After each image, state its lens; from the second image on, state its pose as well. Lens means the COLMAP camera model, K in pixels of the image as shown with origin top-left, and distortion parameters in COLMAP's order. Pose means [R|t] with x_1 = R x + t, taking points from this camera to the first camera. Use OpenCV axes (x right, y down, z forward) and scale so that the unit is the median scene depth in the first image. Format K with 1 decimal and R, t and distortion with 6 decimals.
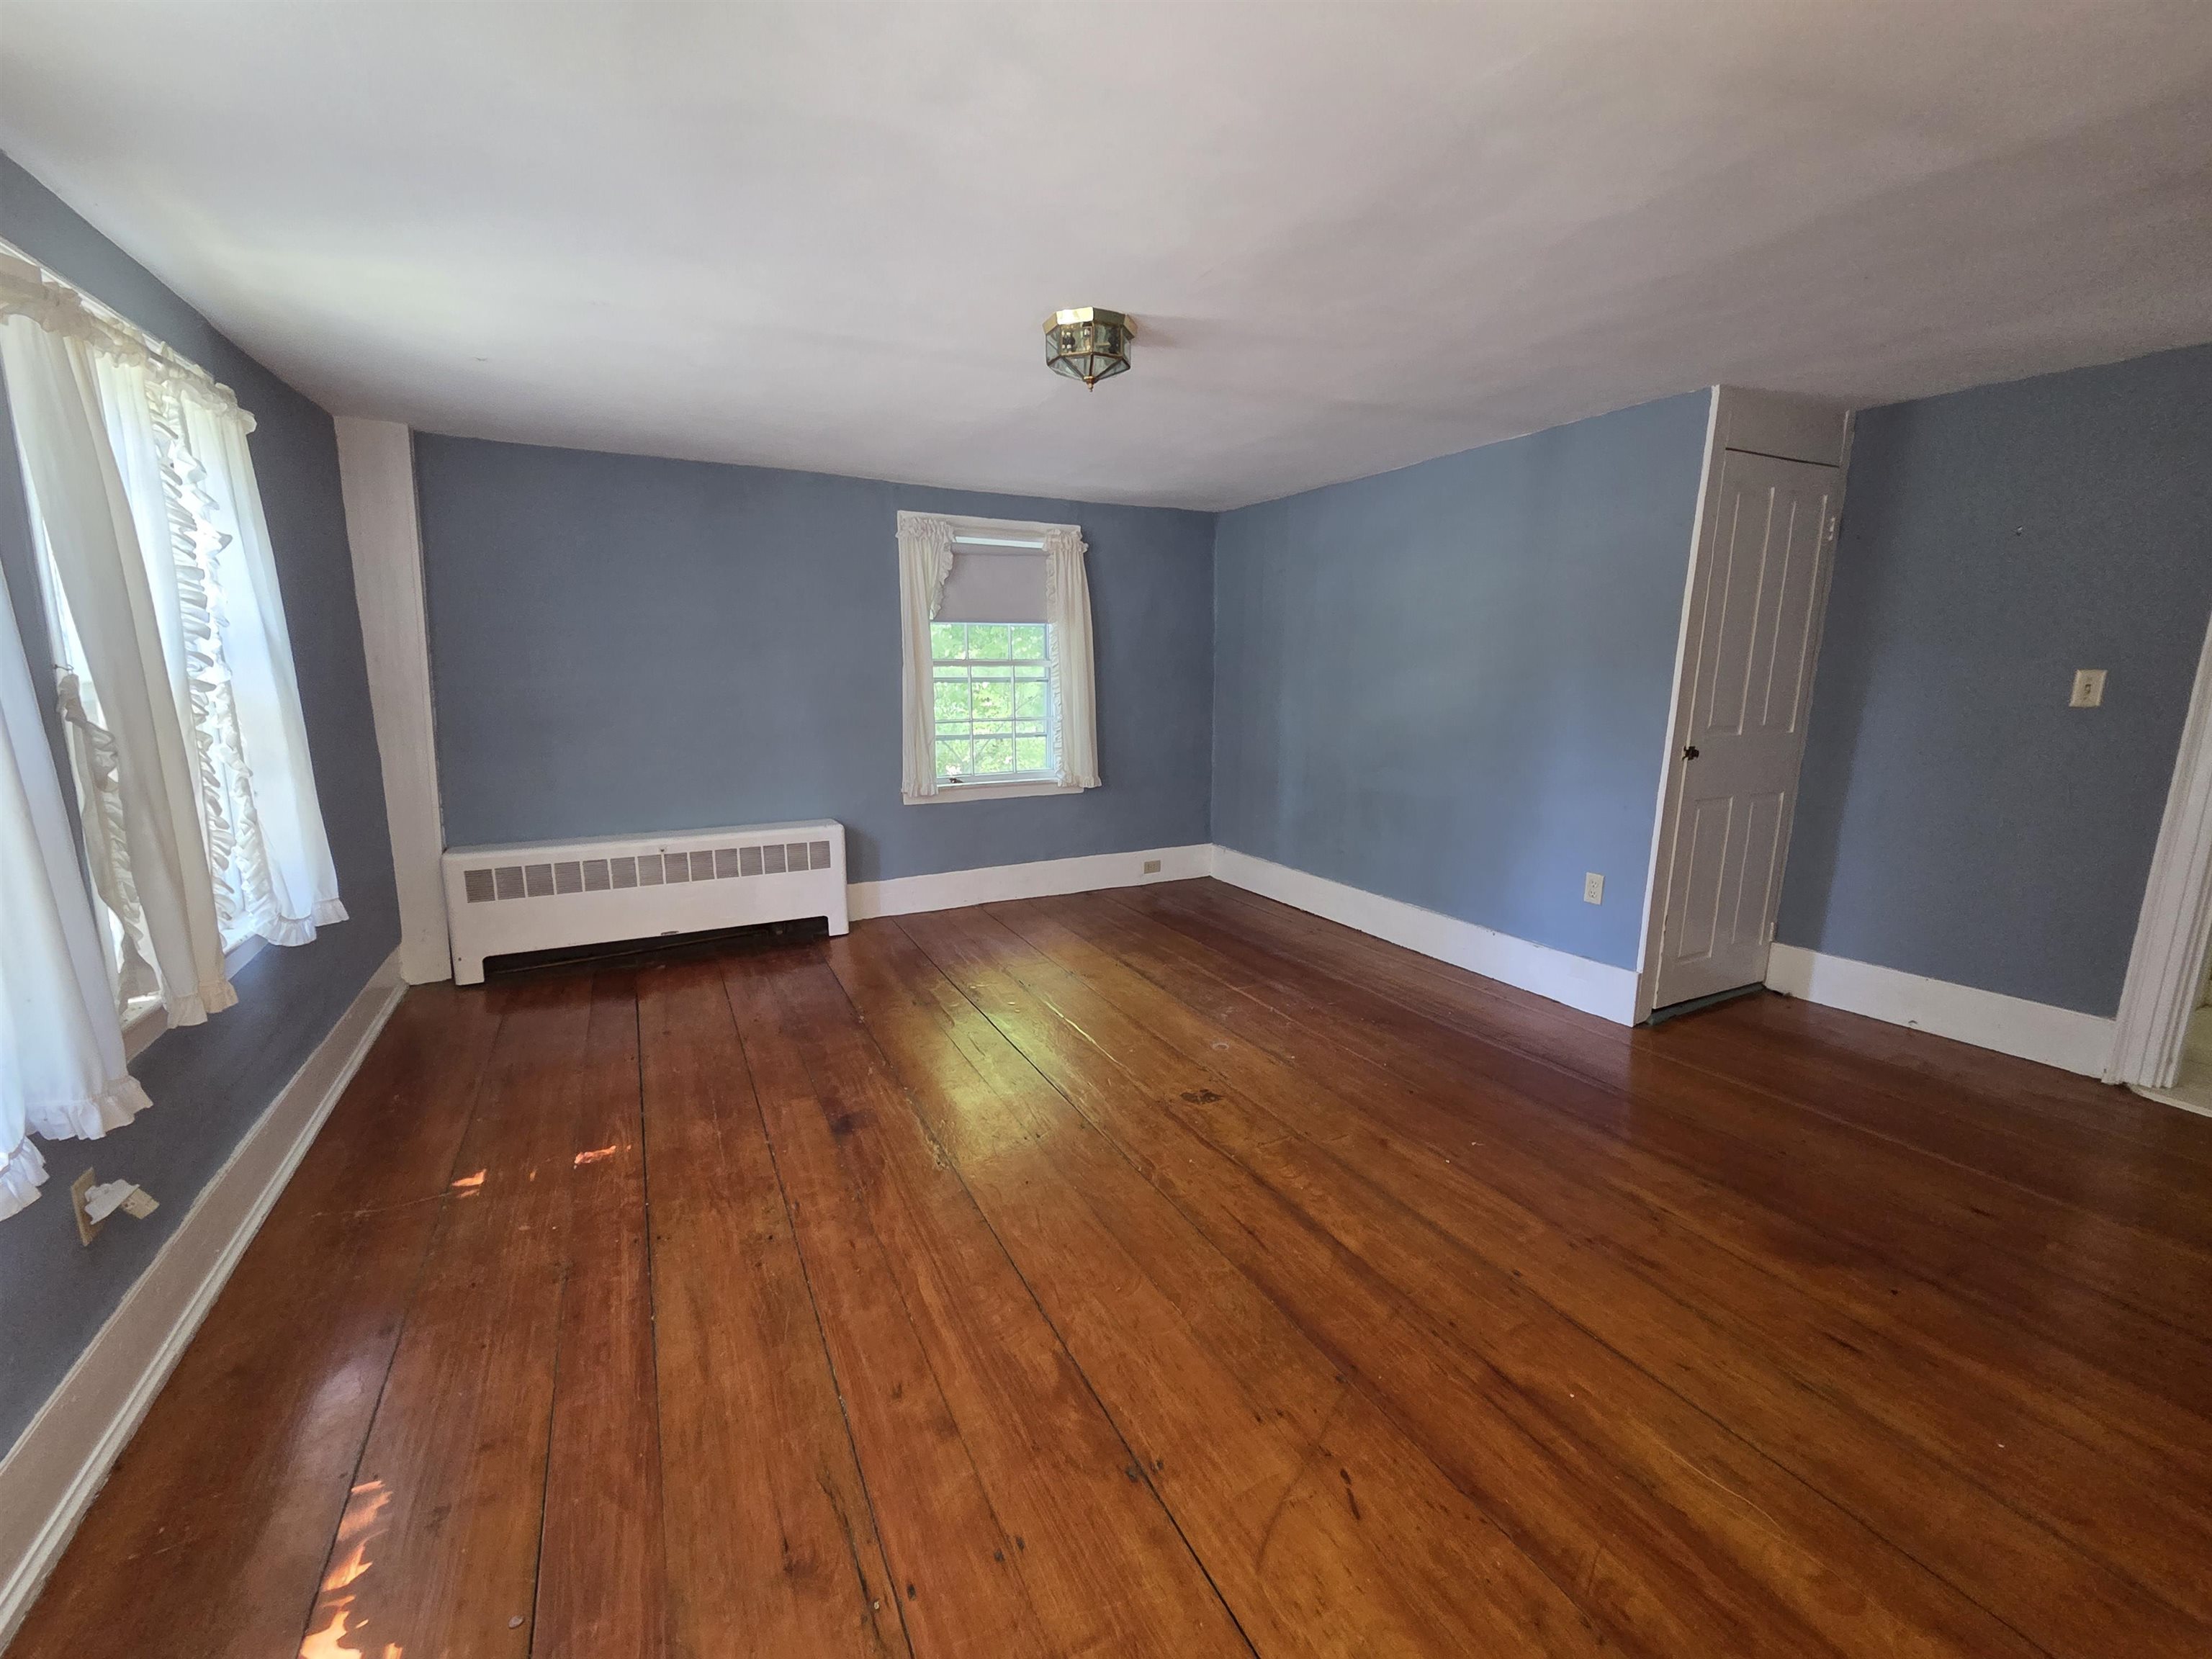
lens RADIAL K [[913.9, 0, 1119.6], [0, 913.9, 823.3], [0, 0, 1]] dist [0.001540, 0.000296]
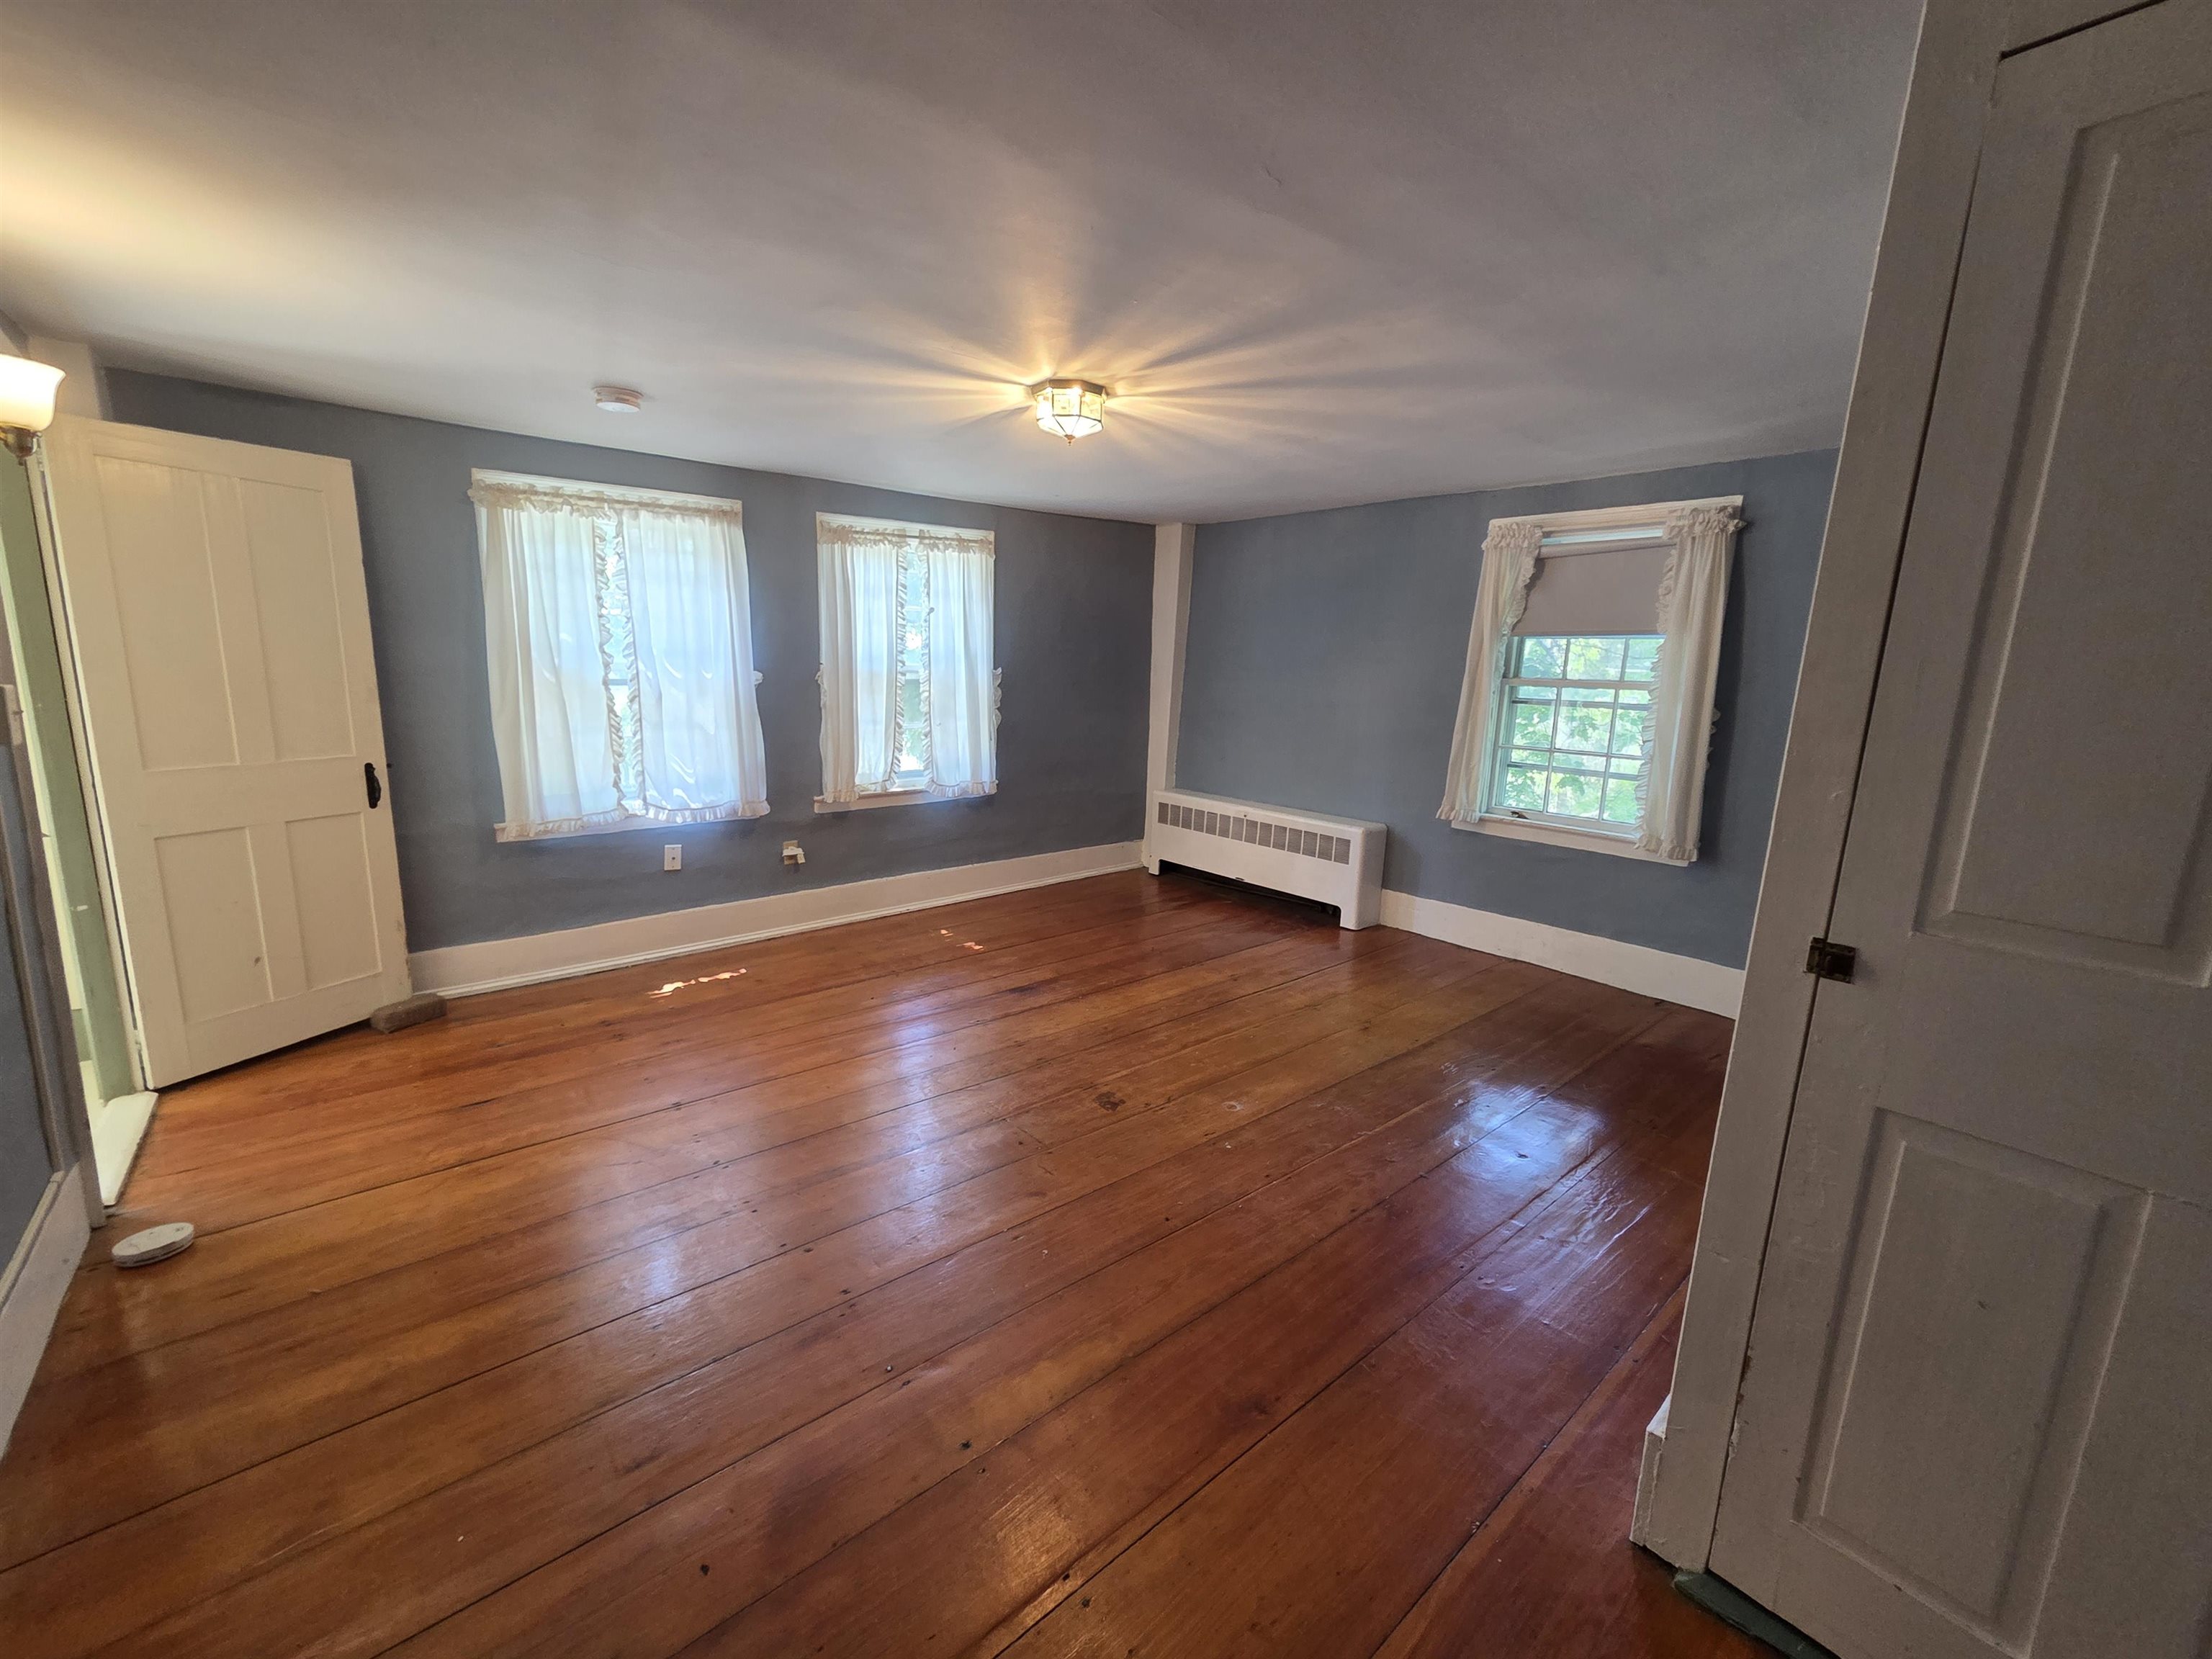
lens RADIAL K [[913.9, 0, 1116.0], [0, 913.9, 832.4], [0, 0, 1]] dist [0.001540, 0.000296]
pose [[0.214254, 0.183664, -0.959355, 0.677799], [-0.194422, 0.970529, 0.142383, -0.092100], [0.957233, 0.156014, 0.243648, 0.476447]]
